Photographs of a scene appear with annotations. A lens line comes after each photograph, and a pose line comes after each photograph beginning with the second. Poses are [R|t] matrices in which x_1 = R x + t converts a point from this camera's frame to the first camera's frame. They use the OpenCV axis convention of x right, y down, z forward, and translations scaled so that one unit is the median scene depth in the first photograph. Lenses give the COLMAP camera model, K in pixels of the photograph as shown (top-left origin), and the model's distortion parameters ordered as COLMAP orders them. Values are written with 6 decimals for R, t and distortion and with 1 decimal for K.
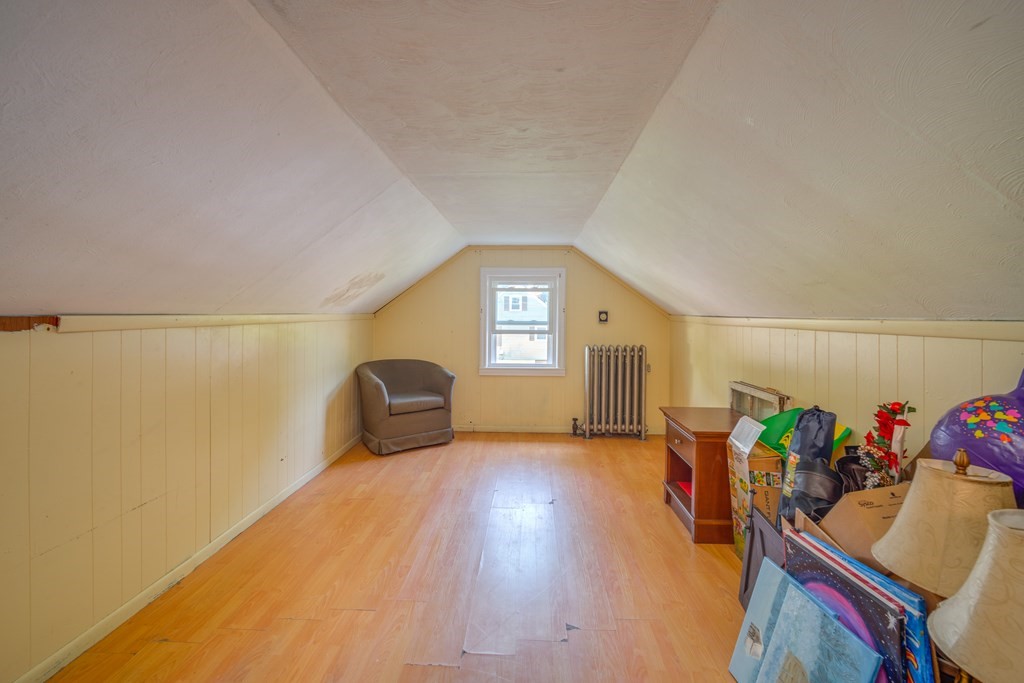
lens RADIAL K [[454.2, 0, 507.3], [0, 454.2, 316.9], [0, 0, 1]] dist [-0.000089, 0.001092]
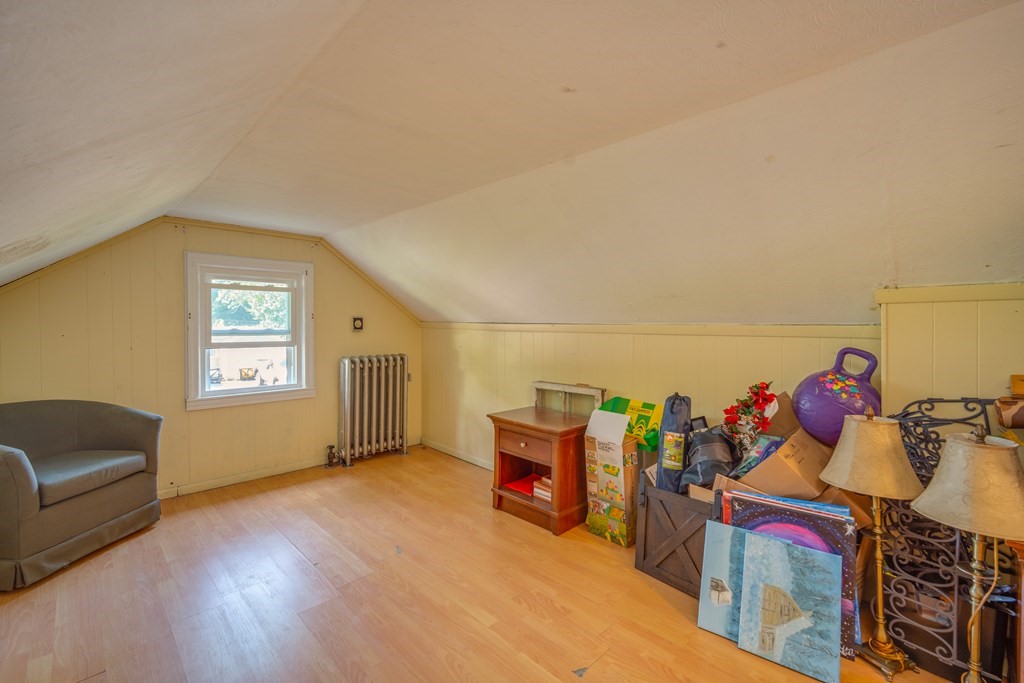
lens RADIAL K [[450.5, 0, 511.9], [0, 450.5, 328.4], [0, 0, 1]] dist [-0.001650, 0.000289]
pose [[0.679510, -0.012390, 0.733561, -0.247972], [0.004206, 0.999907, 0.012993, -0.001572], [-0.733654, -0.005744, 0.679499, 0.209974]]
